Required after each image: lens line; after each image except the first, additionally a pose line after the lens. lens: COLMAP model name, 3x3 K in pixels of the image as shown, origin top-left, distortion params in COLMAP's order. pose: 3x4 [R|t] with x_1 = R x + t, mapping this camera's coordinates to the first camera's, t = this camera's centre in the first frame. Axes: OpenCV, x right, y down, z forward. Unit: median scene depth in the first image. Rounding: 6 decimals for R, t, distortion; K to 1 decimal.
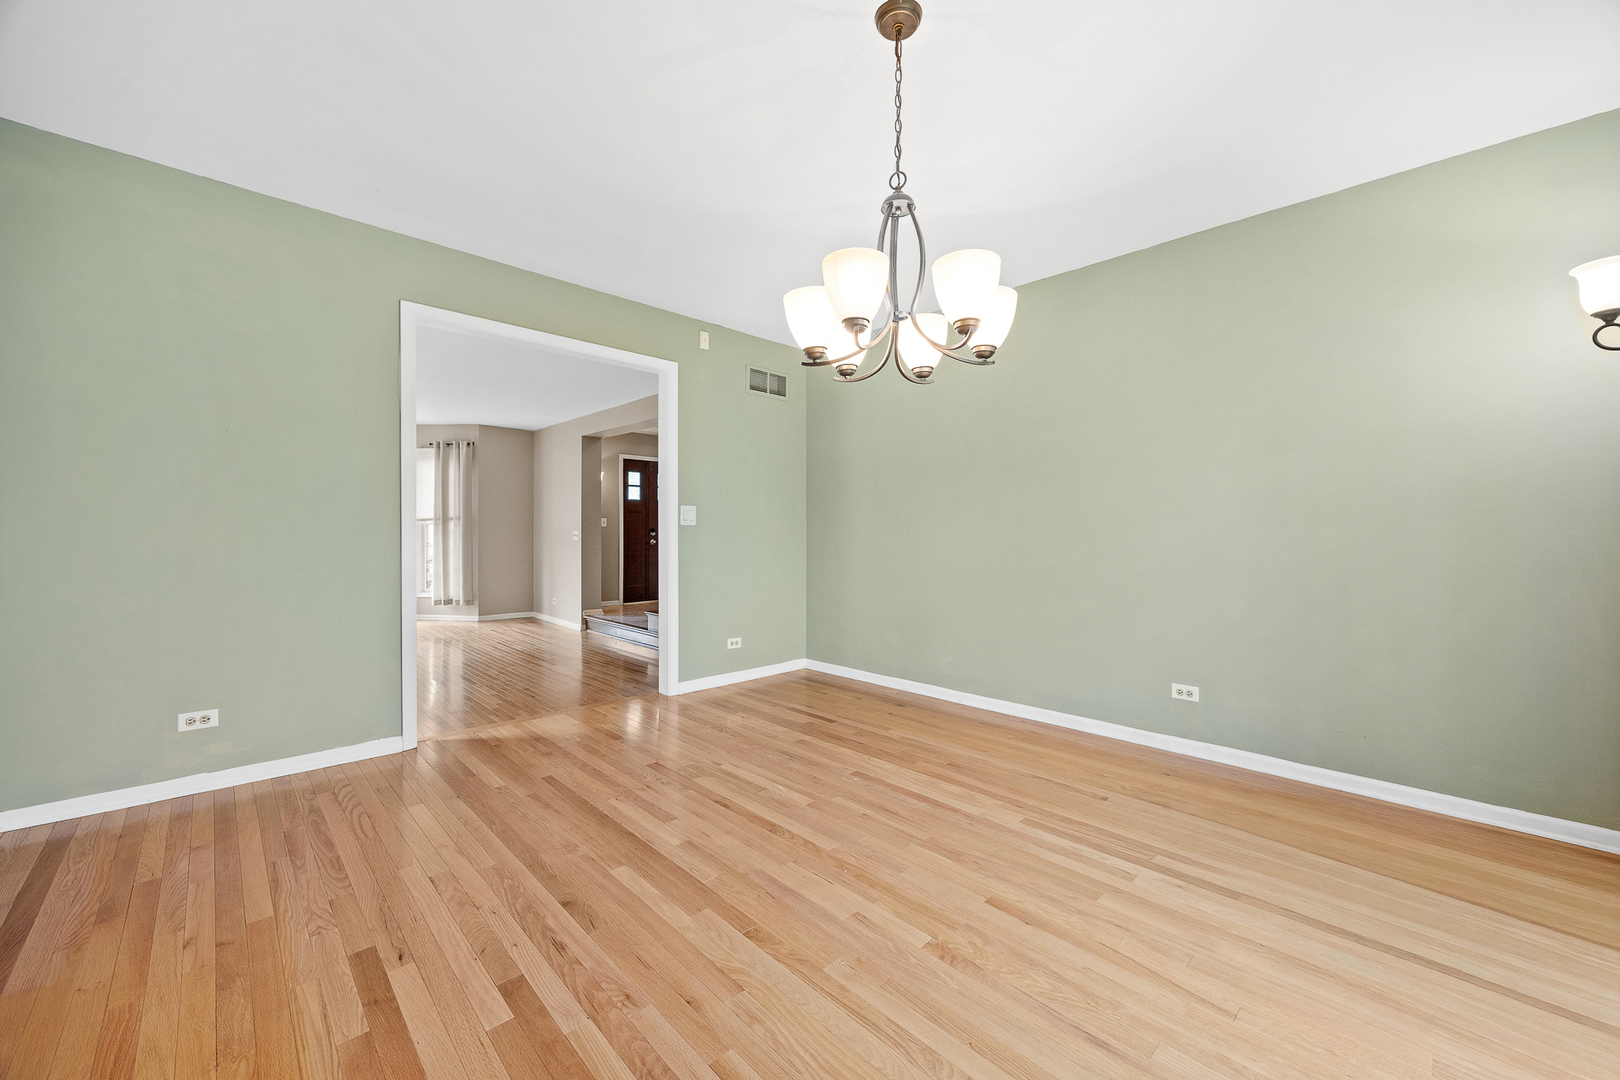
lens RADIAL K [[621.7, 0, 817.3], [0, 621.7, 536.8], [0, 0, 1]] dist [-0.001893, -0.000189]
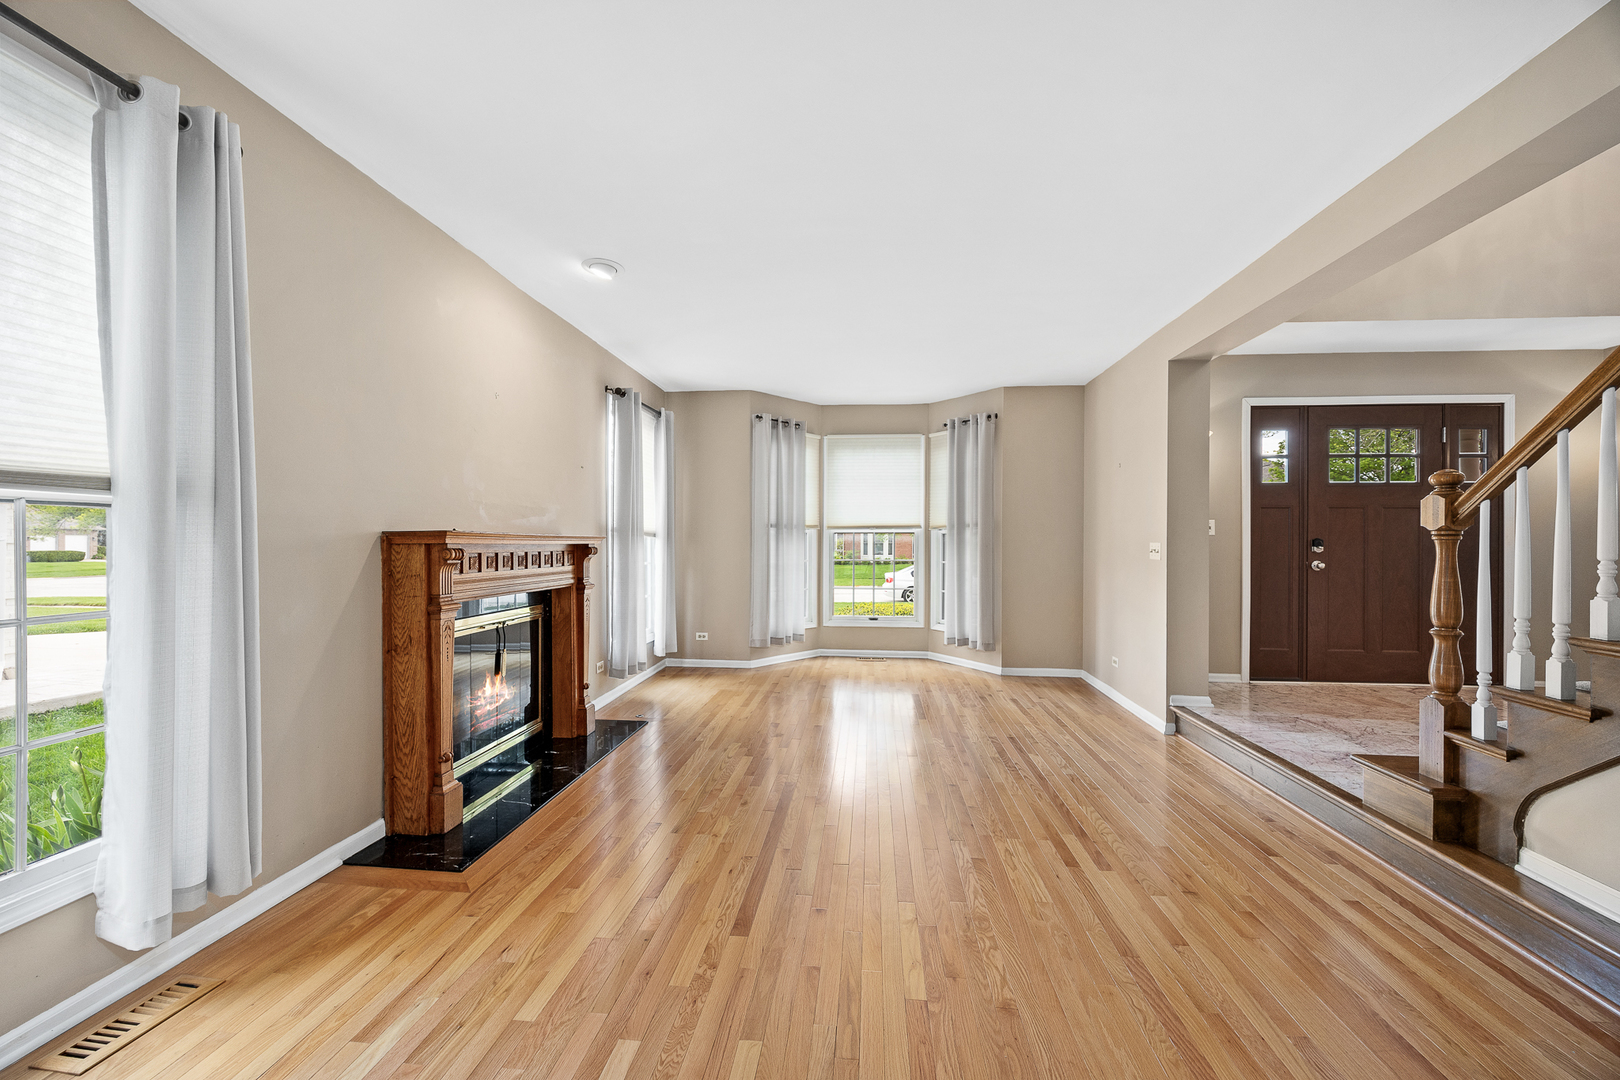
lens RADIAL K [[621.7, 0, 810.0], [0, 621.7, 538.5], [0, 0, 1]] dist [-0.001893, -0.000189]
pose [[0.643983, -0.003826, -0.765030, -0.160790], [-0.010045, 0.999859, -0.013456, -0.002821], [0.764974, 0.016350, 0.643854, 0.403462]]
